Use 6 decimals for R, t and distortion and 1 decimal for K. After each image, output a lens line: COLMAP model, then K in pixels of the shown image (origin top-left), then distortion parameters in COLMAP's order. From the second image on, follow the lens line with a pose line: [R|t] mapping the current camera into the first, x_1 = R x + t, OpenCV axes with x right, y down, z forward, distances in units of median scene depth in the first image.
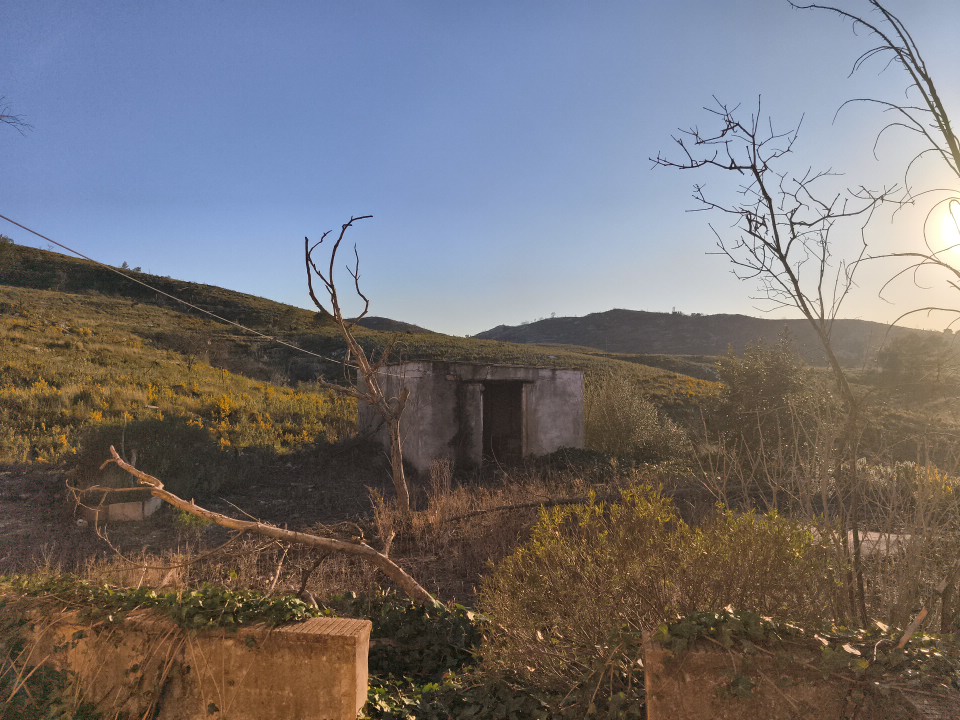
lens RADIAL K [[630.6, 0, 480.0], [0, 630.6, 360.0], [0, 0, 1]] dist [0.075232, -0.063889]
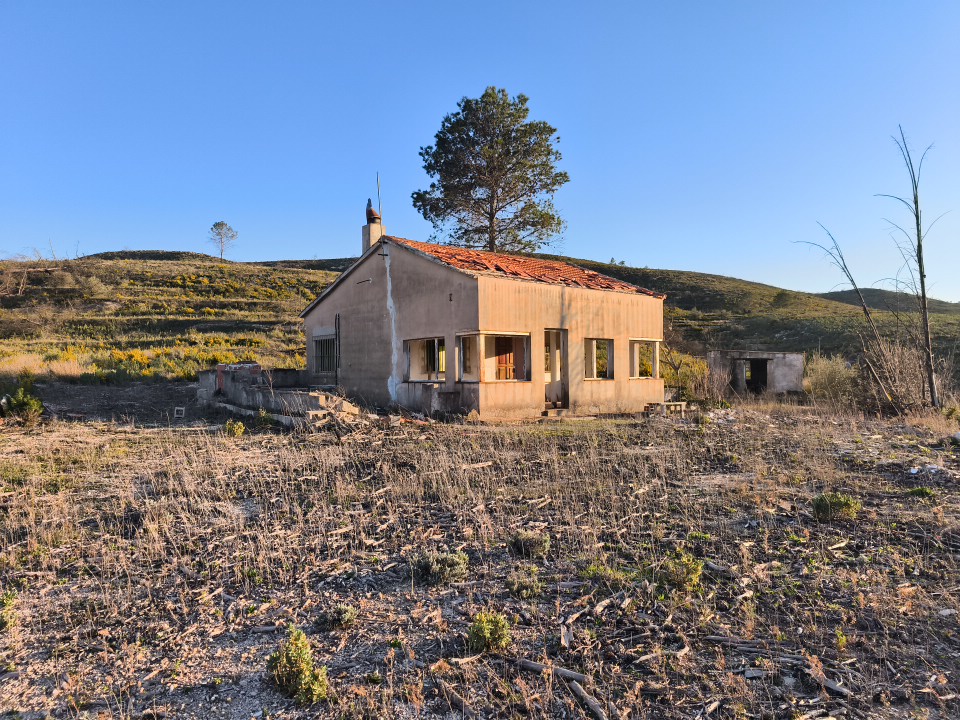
lens RADIAL K [[630.6, 0, 480.0], [0, 630.6, 360.0], [0, 0, 1]] dist [0.075232, -0.063889]
pose [[0.756761, 0.013078, -0.653561, 0.095691], [0.009218, 0.999487, 0.030673, -0.005077], [0.653627, -0.029237, 0.756252, -0.167137]]
